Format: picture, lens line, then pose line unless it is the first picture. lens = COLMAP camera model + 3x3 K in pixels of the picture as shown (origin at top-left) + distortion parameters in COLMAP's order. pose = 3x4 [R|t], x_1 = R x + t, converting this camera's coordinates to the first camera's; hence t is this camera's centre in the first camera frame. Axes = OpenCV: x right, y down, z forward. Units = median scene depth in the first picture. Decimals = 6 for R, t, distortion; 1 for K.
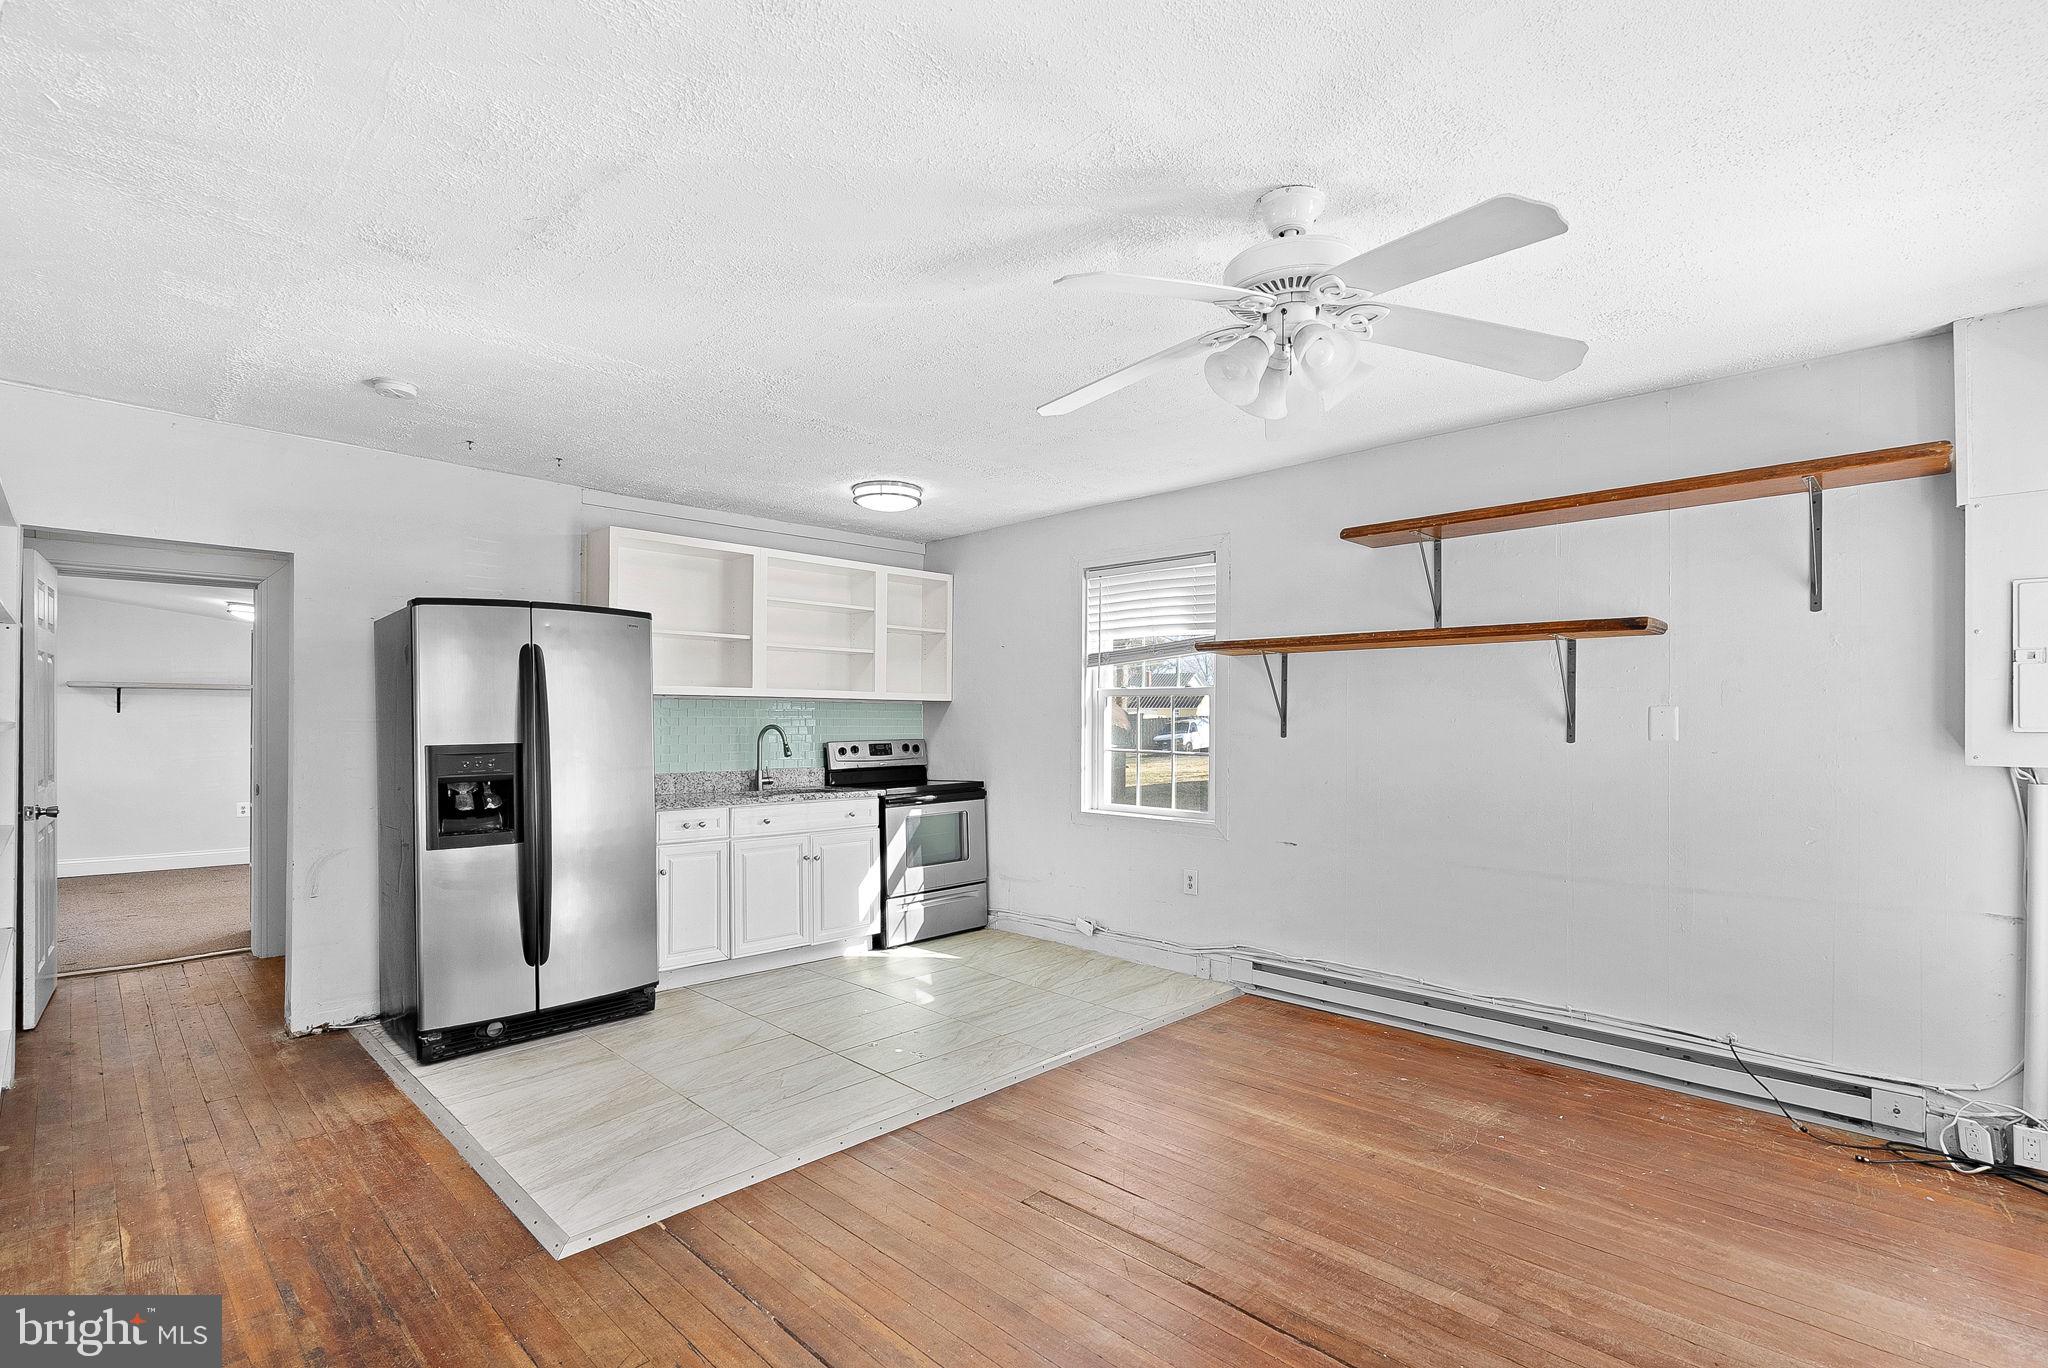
lens RADIAL K [[943.9, 0, 1004.5], [0, 943.9, 705.9], [0, 0, 1]] dist [-0.004790, 0.003391]
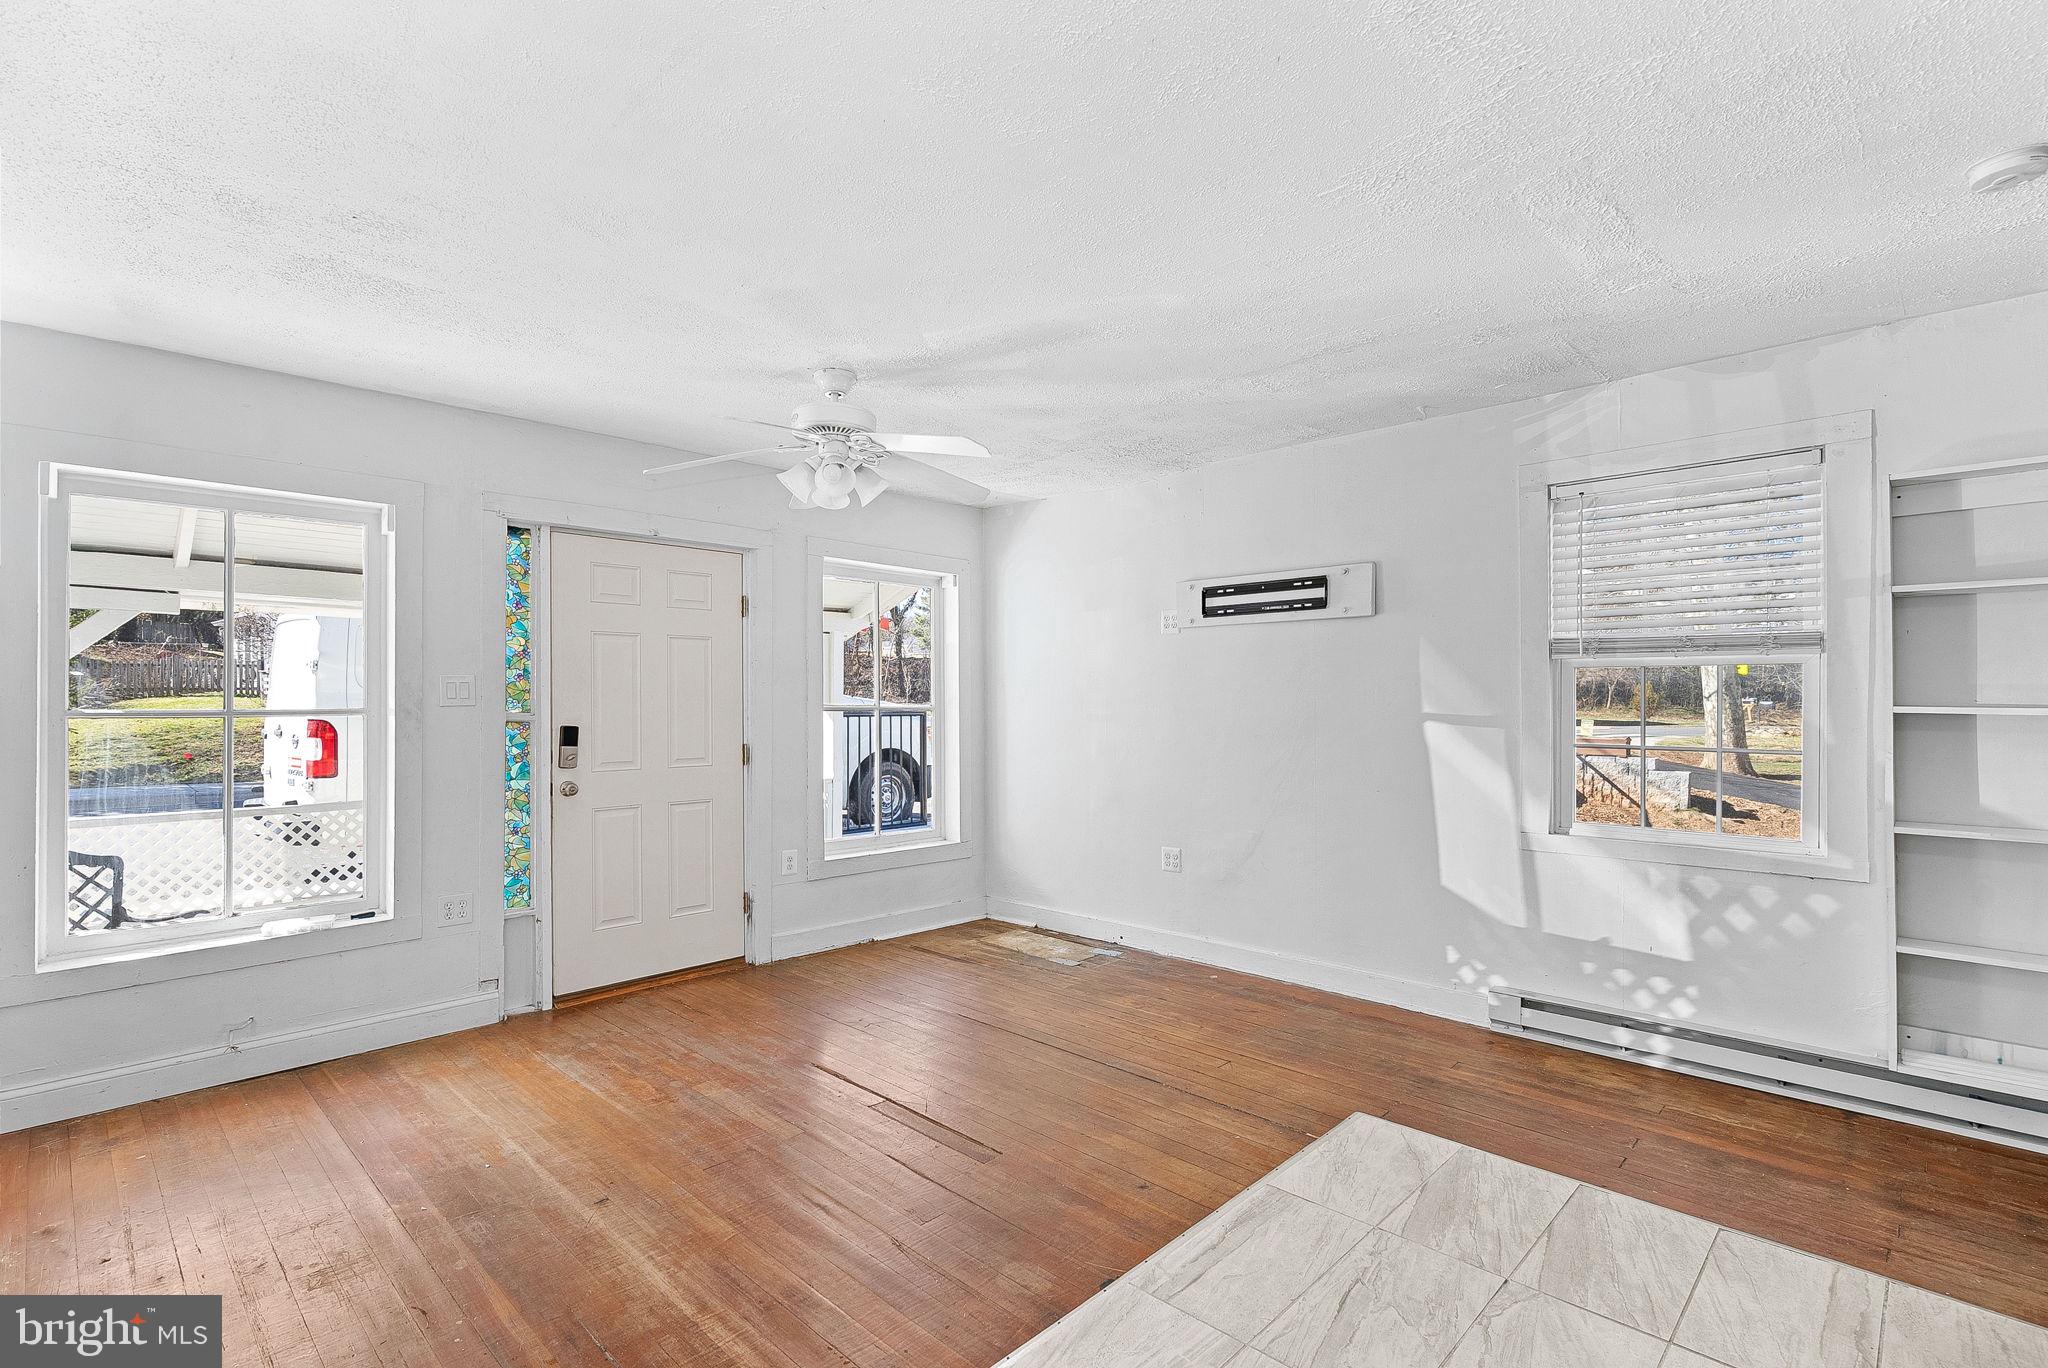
lens RADIAL K [[943.9, 0, 1026.0], [0, 943.9, 693.8], [0, 0, 1]] dist [-0.004790, 0.003391]
pose [[-0.999575, -0.000148, -0.029139, 0.012158], [0.000394, 0.999827, -0.018589, 0.012600], [0.029137, -0.018592, -0.999403, 1.046264]]
